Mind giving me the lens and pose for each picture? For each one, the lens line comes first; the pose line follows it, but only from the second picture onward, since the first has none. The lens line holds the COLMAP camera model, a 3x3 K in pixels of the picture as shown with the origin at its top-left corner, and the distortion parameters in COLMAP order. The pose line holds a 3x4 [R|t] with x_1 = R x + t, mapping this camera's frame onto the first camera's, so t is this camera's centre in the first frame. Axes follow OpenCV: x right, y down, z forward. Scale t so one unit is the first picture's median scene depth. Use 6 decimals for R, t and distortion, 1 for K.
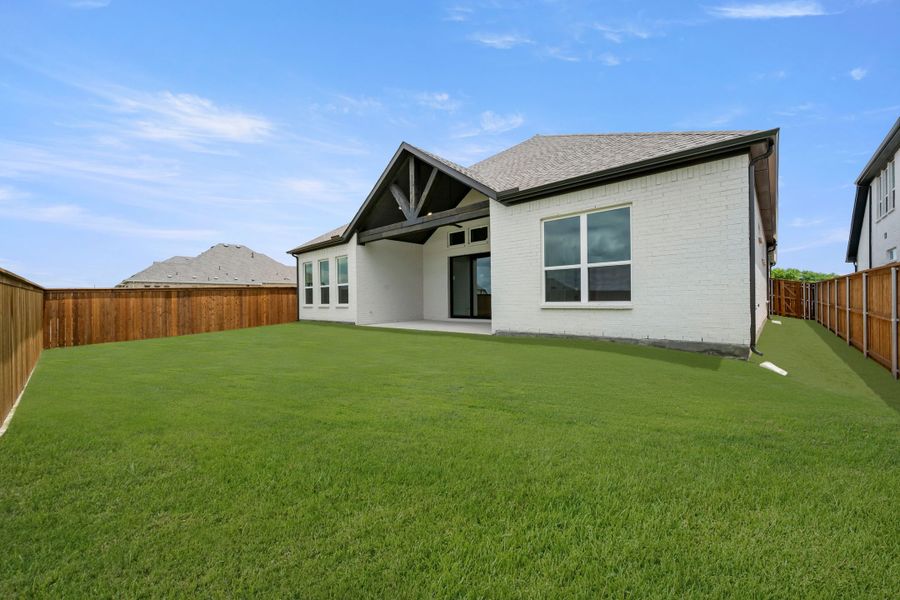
lens RADIAL K [[349.4, 0, 449.8], [0, 349.4, 300.9], [0, 0, 1]] dist [-0.000697, -0.000140]
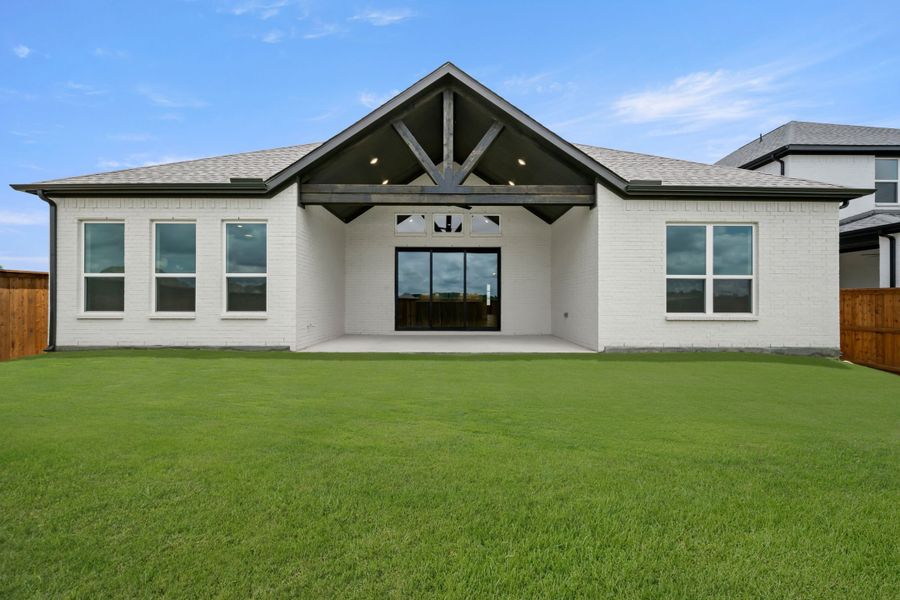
lens RADIAL K [[353.8, 0, 450.2], [0, 353.8, 305.0], [0, 0, 1]] dist [-0.003243, 0.000007]
pose [[0.728608, 0.024079, 0.684507, -0.772595], [-0.012488, 0.999683, -0.021874, 0.009635], [-0.684817, 0.007390, 0.728678, 0.716031]]
